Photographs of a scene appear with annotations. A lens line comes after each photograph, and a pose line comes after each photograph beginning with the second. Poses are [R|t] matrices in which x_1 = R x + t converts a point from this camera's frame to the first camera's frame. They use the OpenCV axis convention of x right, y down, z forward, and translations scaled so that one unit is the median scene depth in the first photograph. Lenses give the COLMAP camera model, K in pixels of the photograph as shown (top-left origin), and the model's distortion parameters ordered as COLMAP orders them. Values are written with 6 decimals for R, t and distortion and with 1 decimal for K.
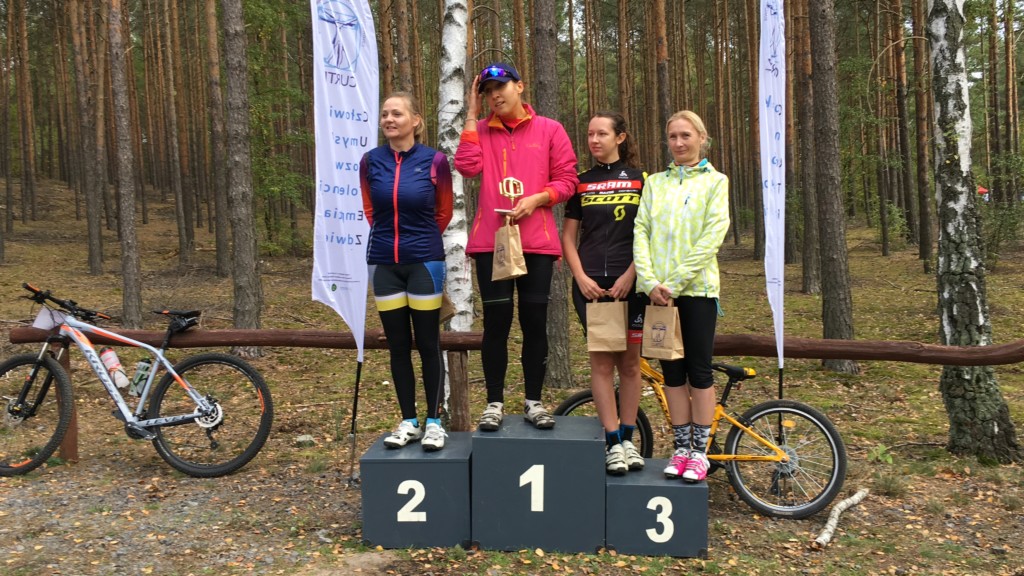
lens RADIAL K [[1023.3, 0, 511.7], [0, 1023.3, 268.2], [0, 0, 1]] dist [0.133346, -0.202302]
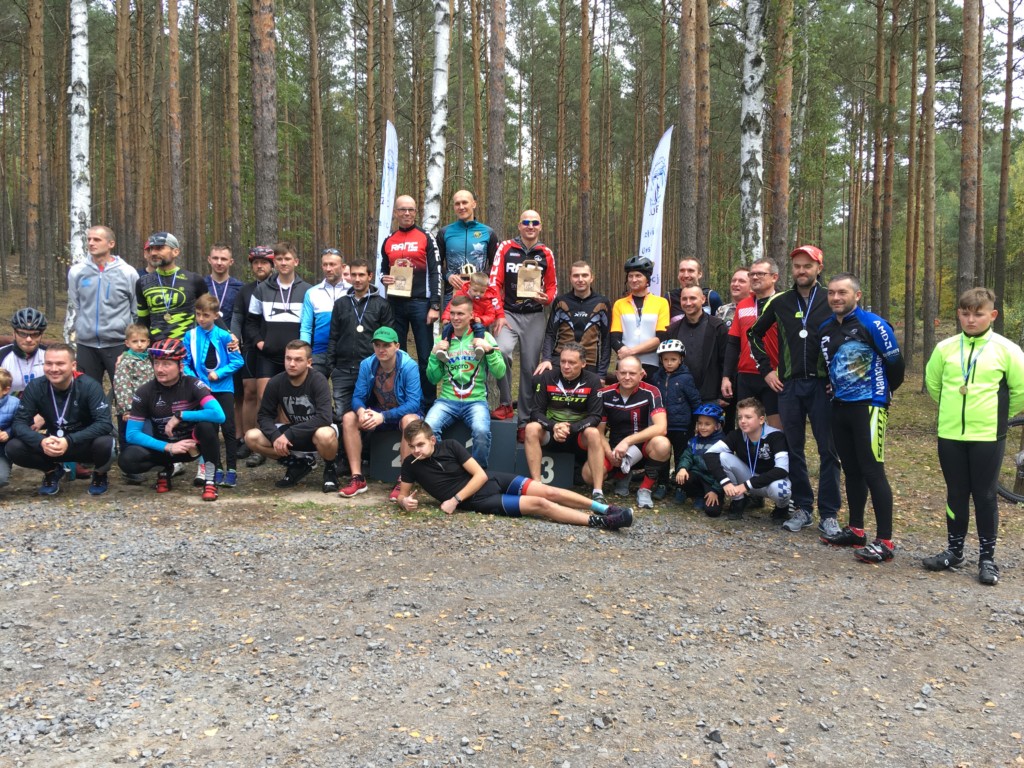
lens RADIAL K [[862.8, 0, 512.8], [0, 862.8, 380.2], [0, 0, 1]] dist [0.132946, -0.200386]
pose [[0.997241, 0.045150, 0.058924, -0.002919], [-0.046771, 0.998556, 0.026432, 0.043684], [-0.057645, -0.029115, 0.997913, -0.318346]]
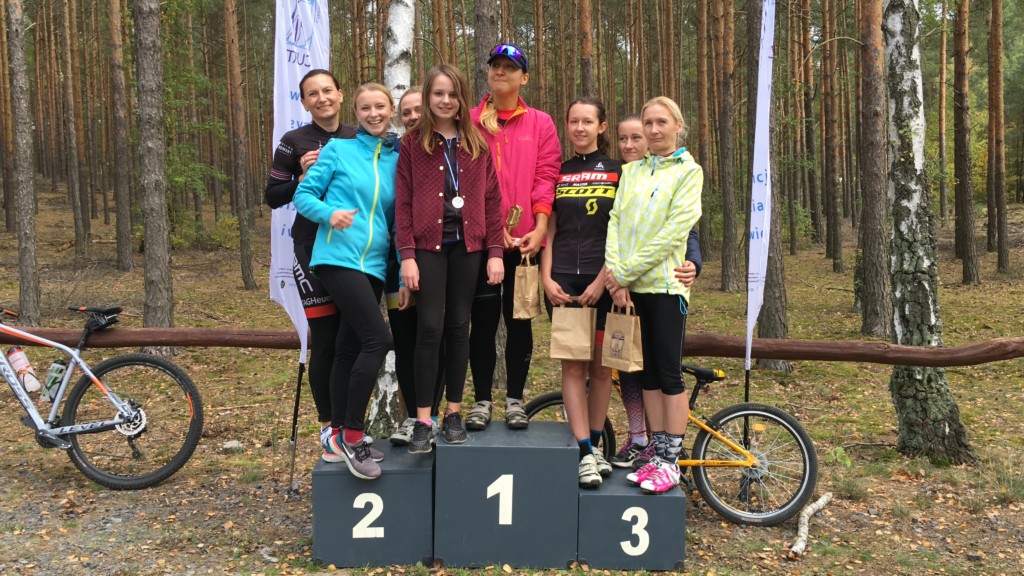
lens RADIAL K [[1022.3, 0, 513.2], [0, 1022.3, 277.1], [0, 0, 1]] dist [0.139640, -0.221554]
pose [[0.995627, 0.007083, 0.093154, -0.041930], [-0.008207, 0.999898, 0.011685, 0.000915], [-0.093062, -0.012399, 0.995583, 0.056185]]
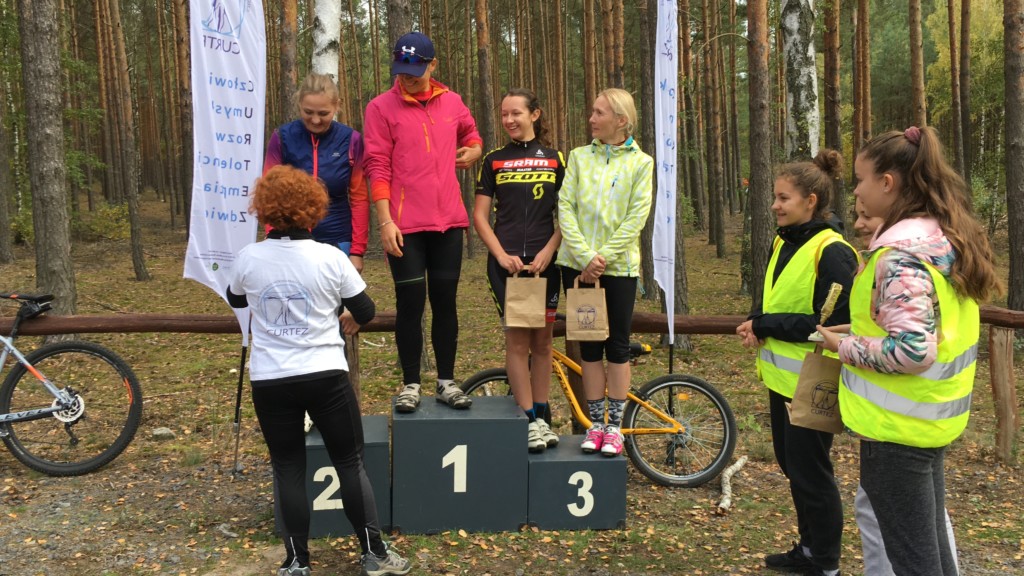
lens RADIAL K [[1023.3, 0, 511.7], [0, 1023.3, 268.2], [0, 0, 1]] dist [0.133346, -0.202302]
pose [[0.978888, -0.003743, 0.204362, -0.095219], [0.001152, 0.999917, 0.012795, 0.006816], [-0.204393, -0.012290, 0.978812, 0.020851]]
